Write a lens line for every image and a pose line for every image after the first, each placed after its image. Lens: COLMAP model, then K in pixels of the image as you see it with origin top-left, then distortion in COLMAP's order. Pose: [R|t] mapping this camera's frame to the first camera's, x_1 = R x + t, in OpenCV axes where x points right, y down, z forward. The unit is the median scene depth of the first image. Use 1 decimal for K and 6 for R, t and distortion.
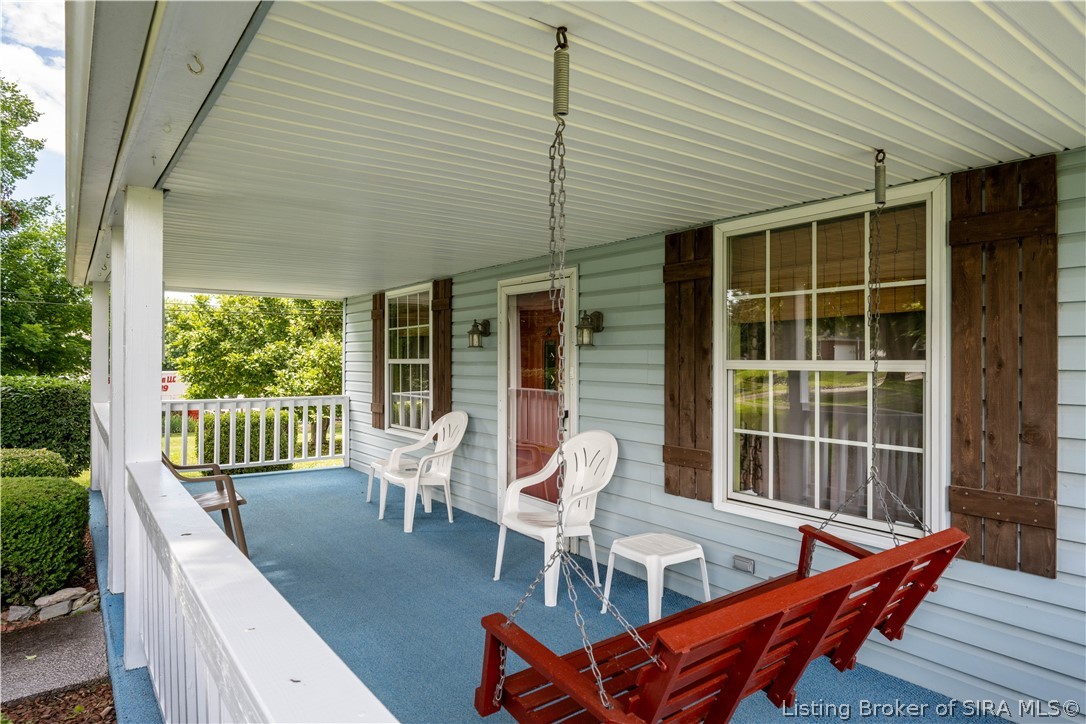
lens RADIAL K [[640.1, 0, 506.3], [0, 640.1, 361.4], [0, 0, 1]] dist [0.041360, -0.003457]
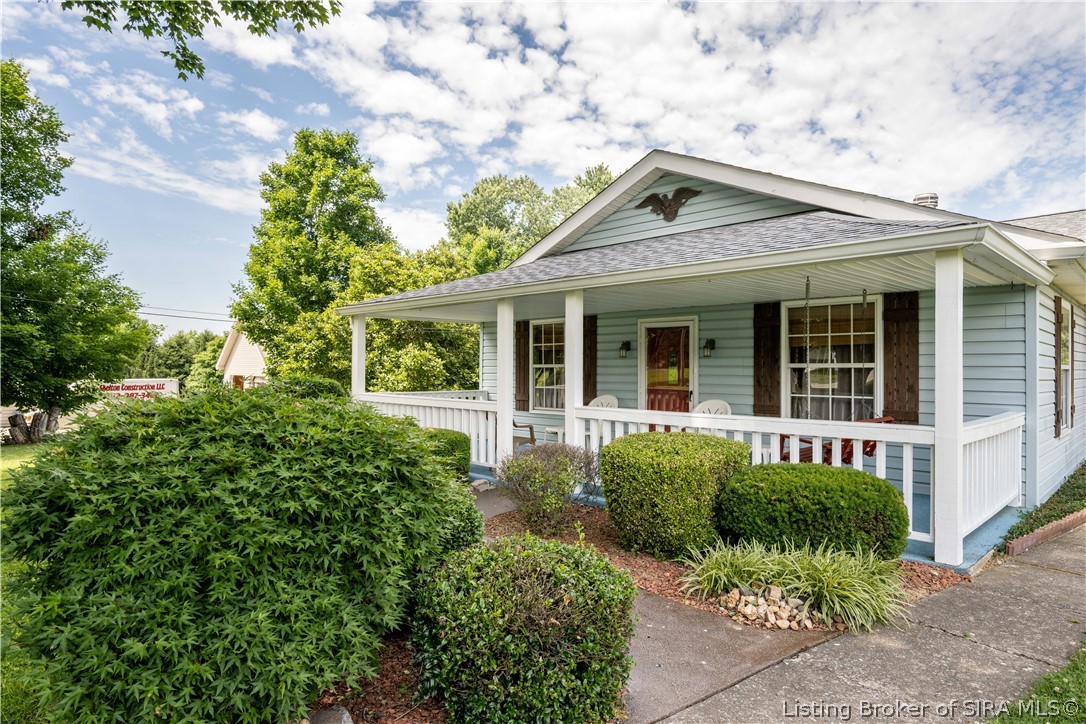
lens RADIAL K [[640.1, 0, 544.8], [0, 640.1, 368.9], [0, 0, 1]] dist [0.041360, -0.003457]
pose [[0.981365, 0.002453, 0.192136, -0.814266], [-0.001331, 0.999981, -0.005971, 0.027912], [-0.192147, 0.005604, 0.981350, -0.912575]]
